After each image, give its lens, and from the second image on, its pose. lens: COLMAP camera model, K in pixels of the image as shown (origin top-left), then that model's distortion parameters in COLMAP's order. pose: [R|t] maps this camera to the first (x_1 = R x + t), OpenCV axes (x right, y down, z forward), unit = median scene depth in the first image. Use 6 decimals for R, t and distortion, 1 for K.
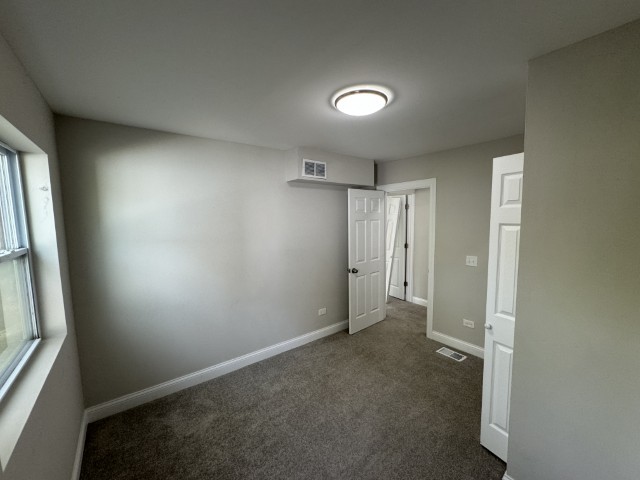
lens RADIAL K [[254.7, 0, 319.3], [0, 254.7, 238.5], [0, 0, 1]] dist [-0.003501, -0.000069]
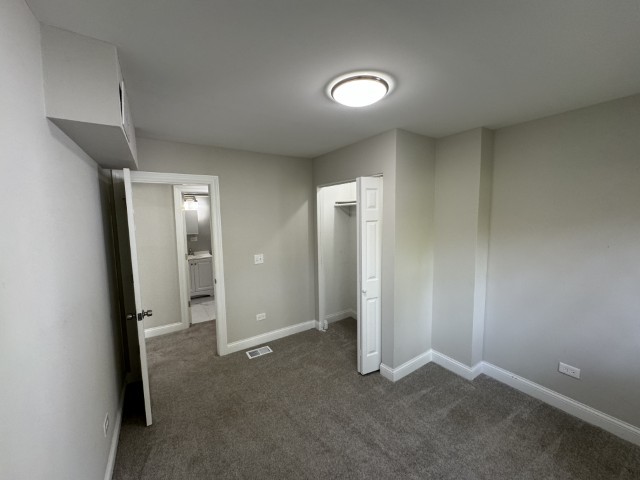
lens RADIAL K [[254.7, 0, 319.3], [0, 254.7, 238.5], [0, 0, 1]] dist [-0.003501, -0.000069]
pose [[0.091092, -0.091688, 0.991613, -0.447694], [0.108506, 0.990738, 0.081640, -0.060415], [-0.989913, 0.100159, 0.100197, 0.611908]]
